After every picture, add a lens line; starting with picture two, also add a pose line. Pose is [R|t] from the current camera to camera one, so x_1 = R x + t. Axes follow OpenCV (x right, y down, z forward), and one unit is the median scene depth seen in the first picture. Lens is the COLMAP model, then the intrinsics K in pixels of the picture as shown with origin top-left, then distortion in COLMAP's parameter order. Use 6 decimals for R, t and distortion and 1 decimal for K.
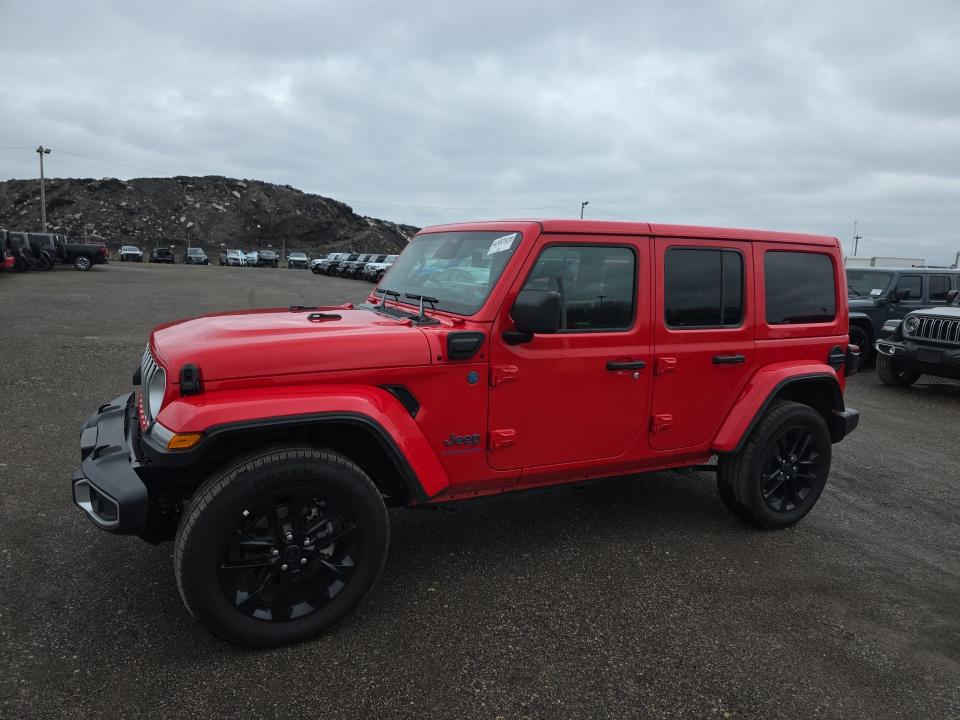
lens RADIAL K [[645.2, 0, 474.5], [0, 645.2, 379.4], [0, 0, 1]] dist [0.089486, -0.093796]
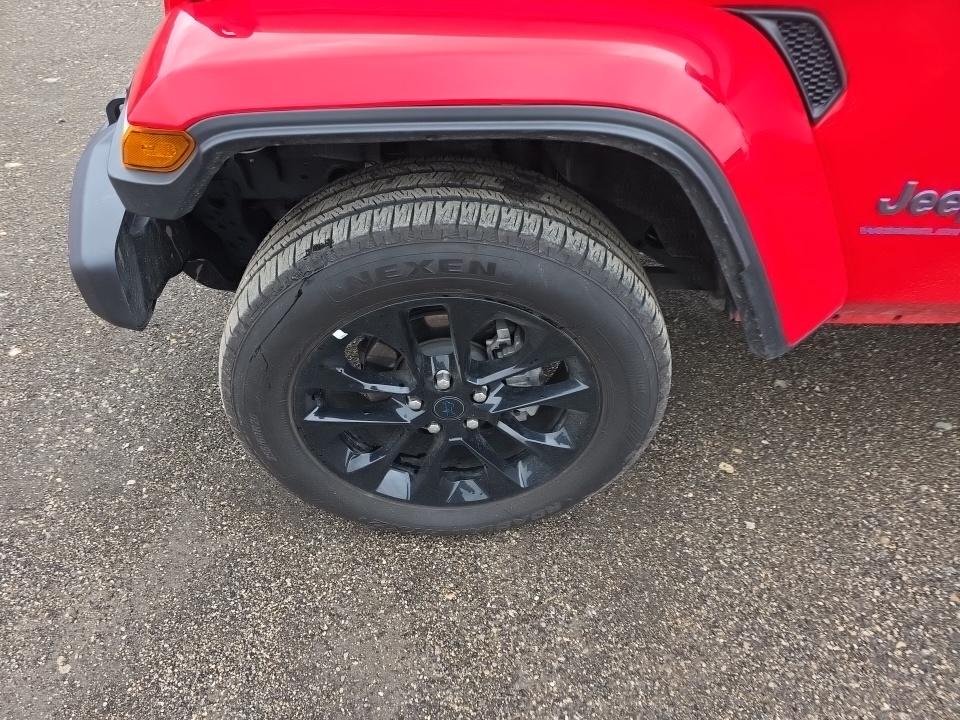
lens RADIAL K [[645.2, 0, 474.5], [0, 645.2, 379.4], [0, 0, 1]] dist [0.089486, -0.093796]
pose [[0.906399, 0.274823, -0.320800, -0.120263], [-0.058770, 0.834087, 0.548494, -0.008010], [0.418313, -0.478301, 0.772167, 0.662645]]
